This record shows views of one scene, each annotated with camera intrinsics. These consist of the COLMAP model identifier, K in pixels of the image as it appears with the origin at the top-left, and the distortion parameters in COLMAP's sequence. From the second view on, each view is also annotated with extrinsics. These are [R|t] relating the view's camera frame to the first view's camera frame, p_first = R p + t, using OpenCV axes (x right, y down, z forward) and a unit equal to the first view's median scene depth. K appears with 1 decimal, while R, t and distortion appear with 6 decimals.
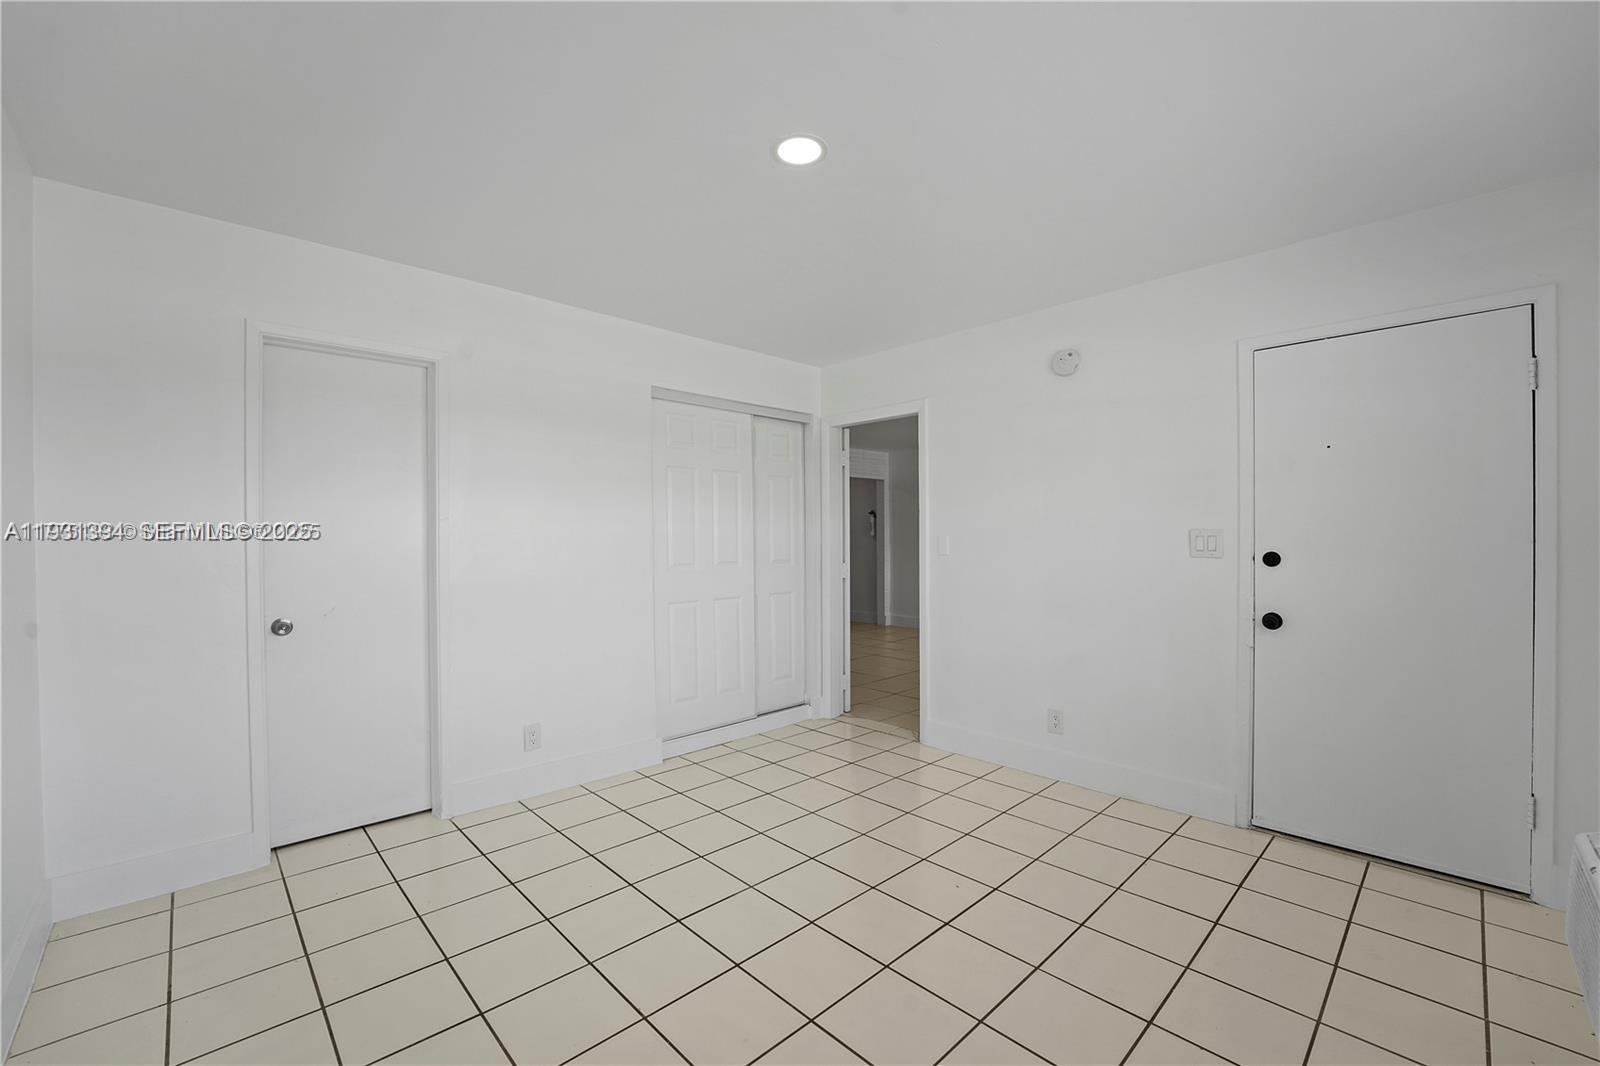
lens RADIAL K [[659.3, 0, 798.1], [0, 659.3, 548.8], [0, 0, 1]] dist [-0.025250, 0.000926]
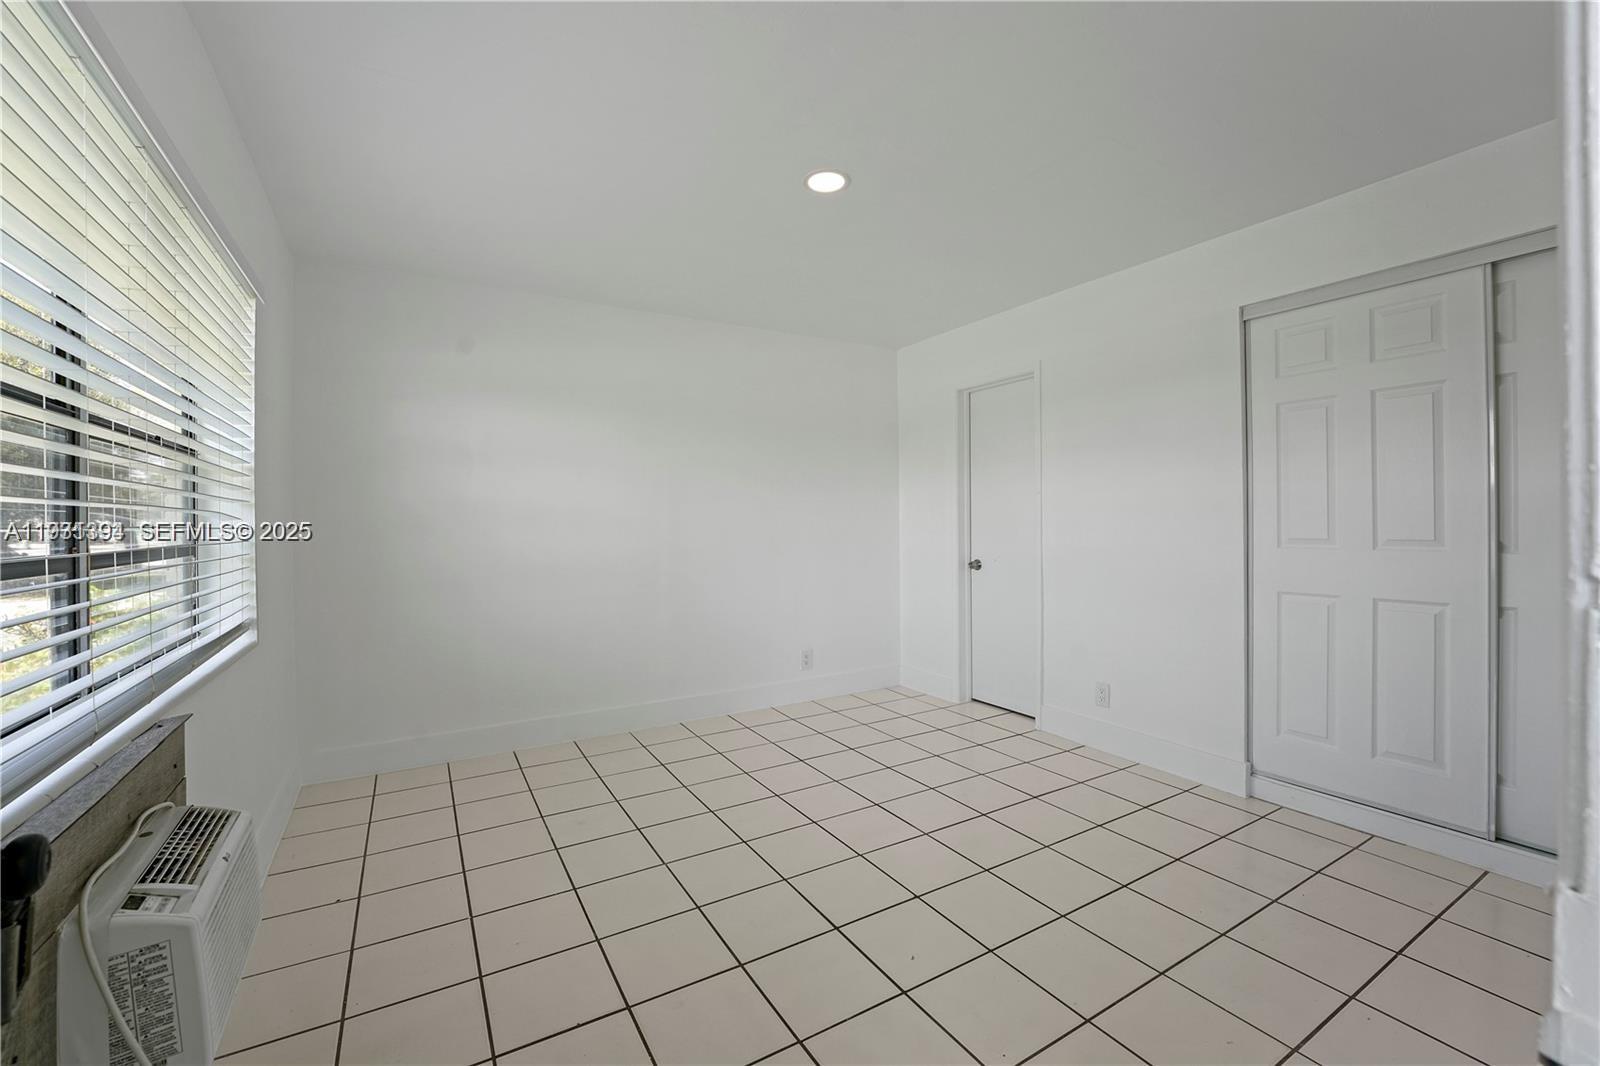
lens RADIAL K [[659.3, 0, 793.9], [0, 659.3, 519.5], [0, 0, 1]] dist [-0.025250, 0.000926]
pose [[-0.237482, 0.002451, -0.971389, 0.555586], [-0.004675, 0.999982, 0.003666, 0.001961], [0.971381, 0.005412, -0.237466, 0.572752]]
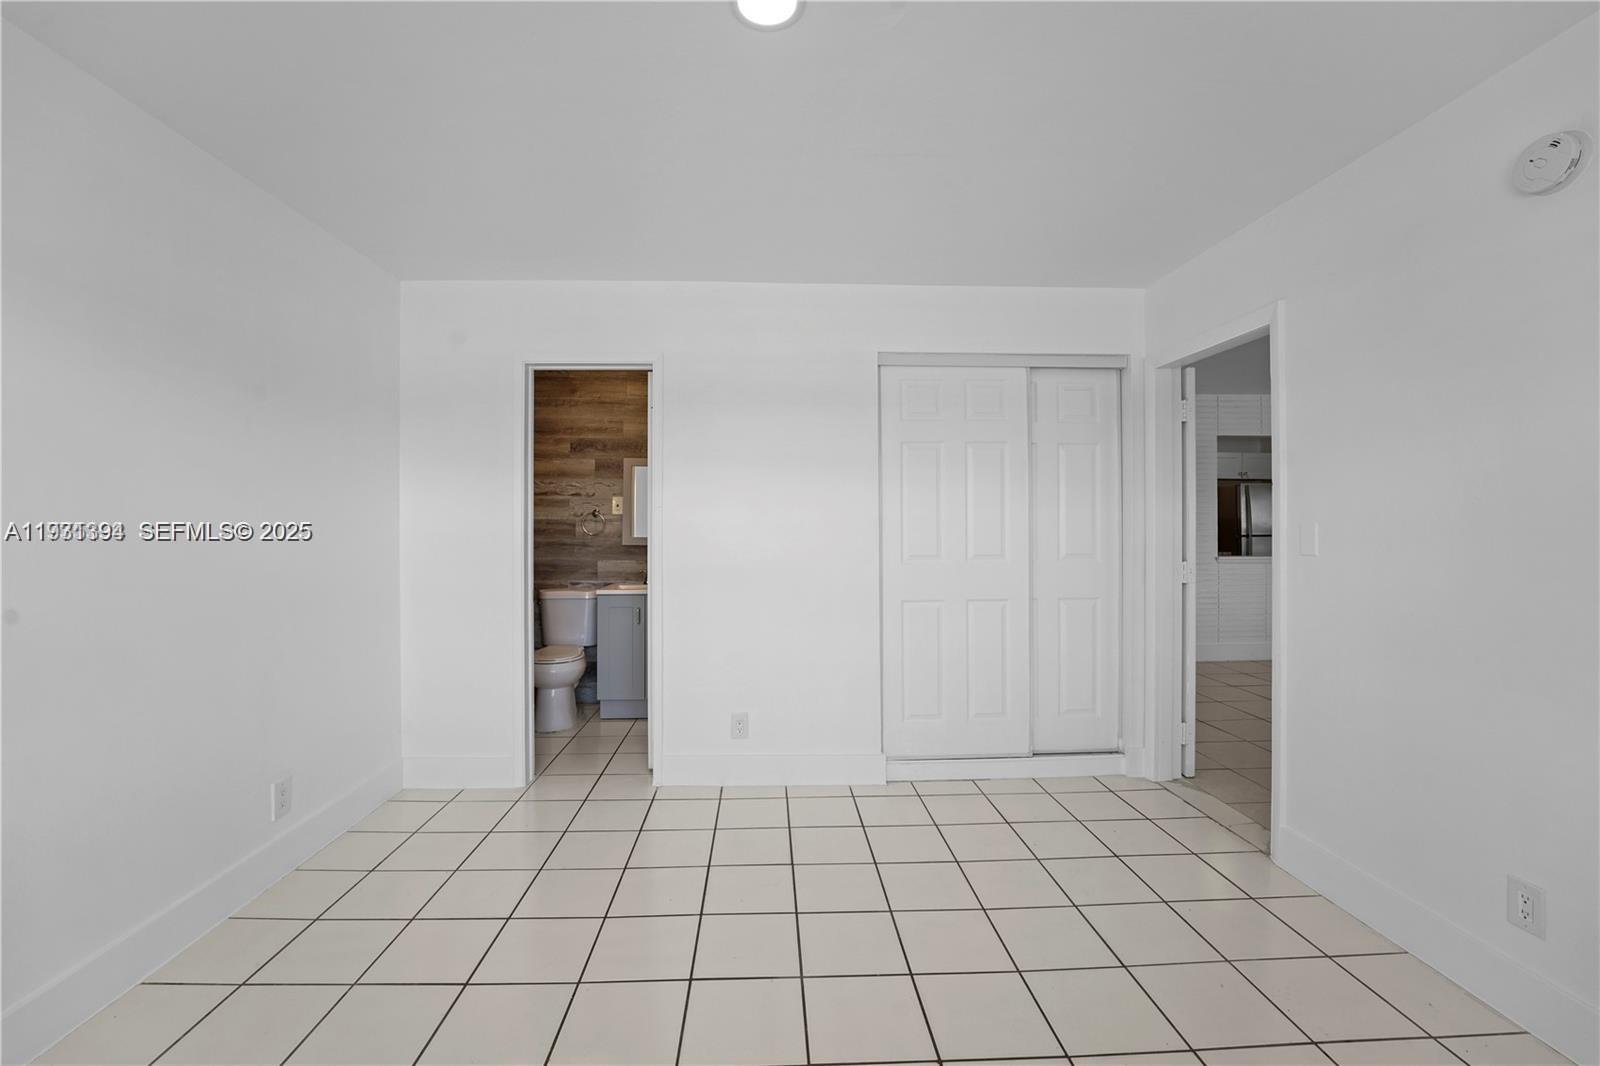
lens RADIAL K [[659.3, 0, 790.6], [0, 659.3, 525.5], [0, 0, 1]] dist [-0.025250, 0.000926]
pose [[0.743813, 0.000572, -0.668387, 0.239030], [-0.010336, 0.999890, -0.010646, -0.004570], [0.668308, 0.014827, 0.743737, 0.229152]]
